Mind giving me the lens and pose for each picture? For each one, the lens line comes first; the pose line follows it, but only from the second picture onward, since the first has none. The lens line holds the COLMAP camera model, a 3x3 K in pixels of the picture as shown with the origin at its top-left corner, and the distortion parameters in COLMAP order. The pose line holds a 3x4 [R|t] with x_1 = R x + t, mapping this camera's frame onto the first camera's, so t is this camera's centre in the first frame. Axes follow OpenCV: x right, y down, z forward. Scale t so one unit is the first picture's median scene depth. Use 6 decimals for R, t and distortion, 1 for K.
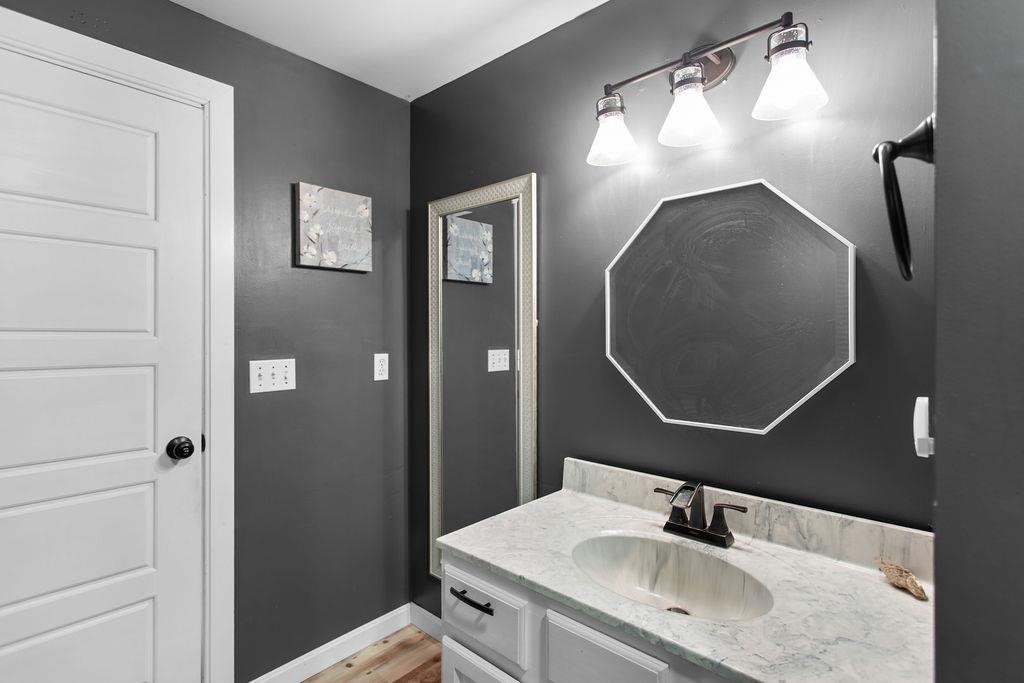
lens RADIAL K [[491.2, 0, 512.9], [0, 491.2, 340.5], [0, 0, 1]] dist [0.003339, -0.000222]
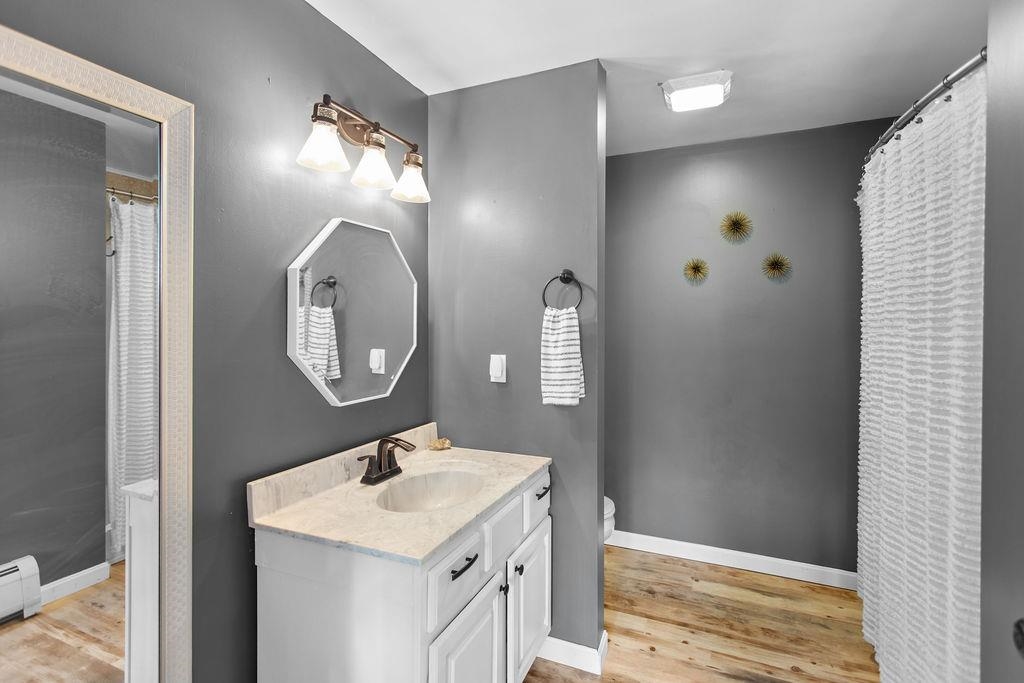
lens RADIAL K [[491.2, 0, 503.1], [0, 491.2, 336.9], [0, 0, 1]] dist [0.003339, -0.000222]
pose [[-0.309784, -0.023123, 0.950526, -1.032577], [0.005224, 0.999648, 0.026021, -0.033401], [-0.950792, 0.013026, -0.309554, 1.092936]]
